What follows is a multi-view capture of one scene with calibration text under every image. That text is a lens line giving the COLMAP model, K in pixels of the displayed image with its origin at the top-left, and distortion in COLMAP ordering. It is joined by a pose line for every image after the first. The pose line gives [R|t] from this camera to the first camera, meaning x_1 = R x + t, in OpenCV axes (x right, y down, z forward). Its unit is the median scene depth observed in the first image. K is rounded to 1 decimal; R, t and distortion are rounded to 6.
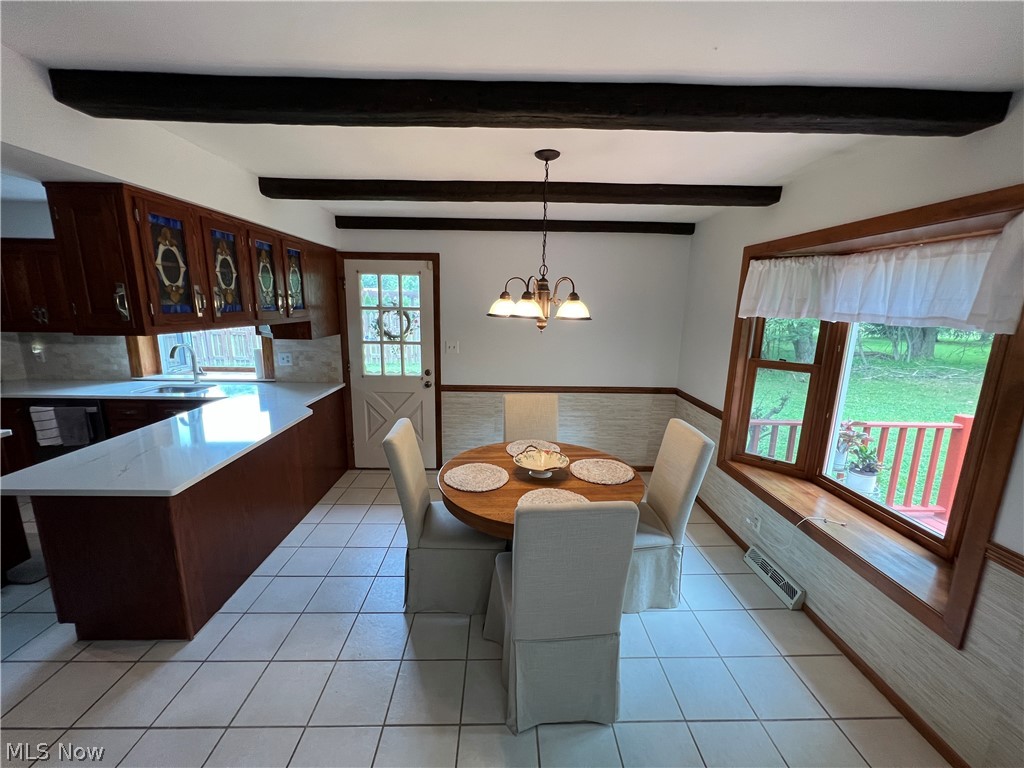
lens RADIAL K [[410.0, 0, 511.6], [0, 410.0, 383.1], [0, 0, 1]] dist [0.000572, -0.000314]
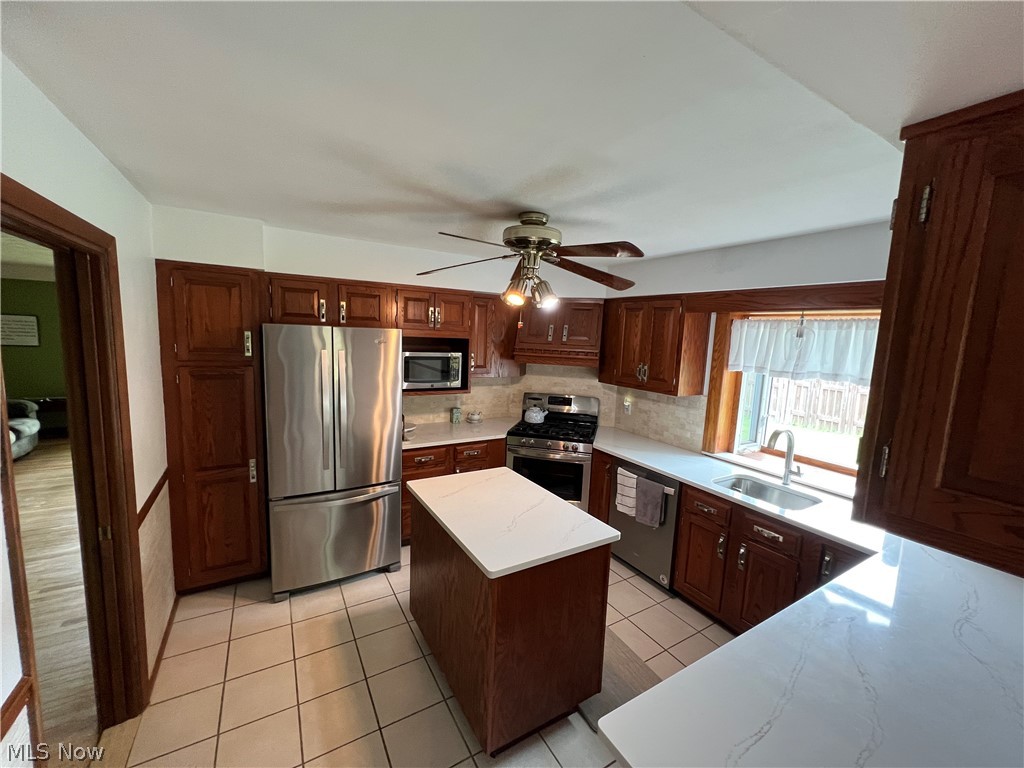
lens RADIAL K [[410.0, 0, 512.0], [0, 410.0, 385.0], [0, 0, 1]] dist [0.000572, -0.000314]
pose [[0.486427, 0.115300, -0.866080, -0.411614], [-0.197678, 0.980074, 0.019452, -0.086005], [0.851066, 0.161743, 0.499526, 0.233894]]
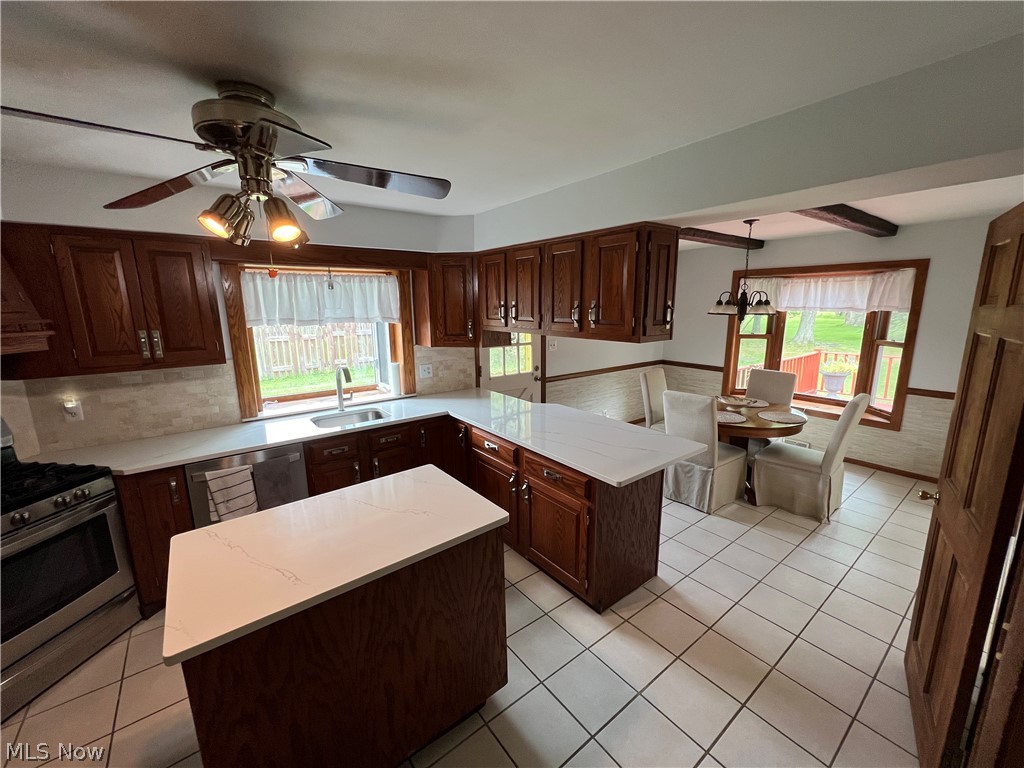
lens RADIAL K [[410.0, 0, 512.0], [0, 410.0, 384.6], [0, 0, 1]] dist [0.000572, -0.000314]
pose [[0.808667, -0.138626, 0.571699, -0.959238], [0.132142, 0.989808, 0.053095, -0.052075], [-0.573233, 0.032610, 0.818743, 0.095184]]
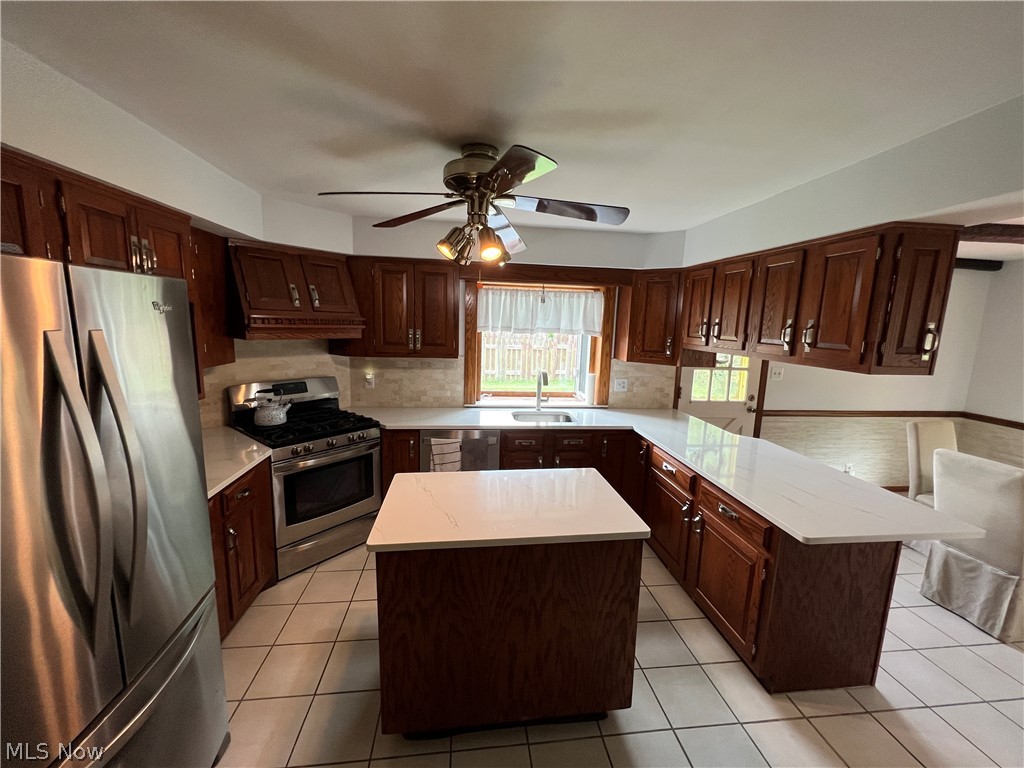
lens RADIAL K [[410.0, 0, 513.0], [0, 410.0, 384.7], [0, 0, 1]] dist [0.000572, -0.000314]
pose [[0.995542, -0.000214, 0.094320, -0.915094], [0.002902, 0.999593, -0.028362, -0.032383], [-0.094276, 0.028510, 0.995138, 0.047522]]
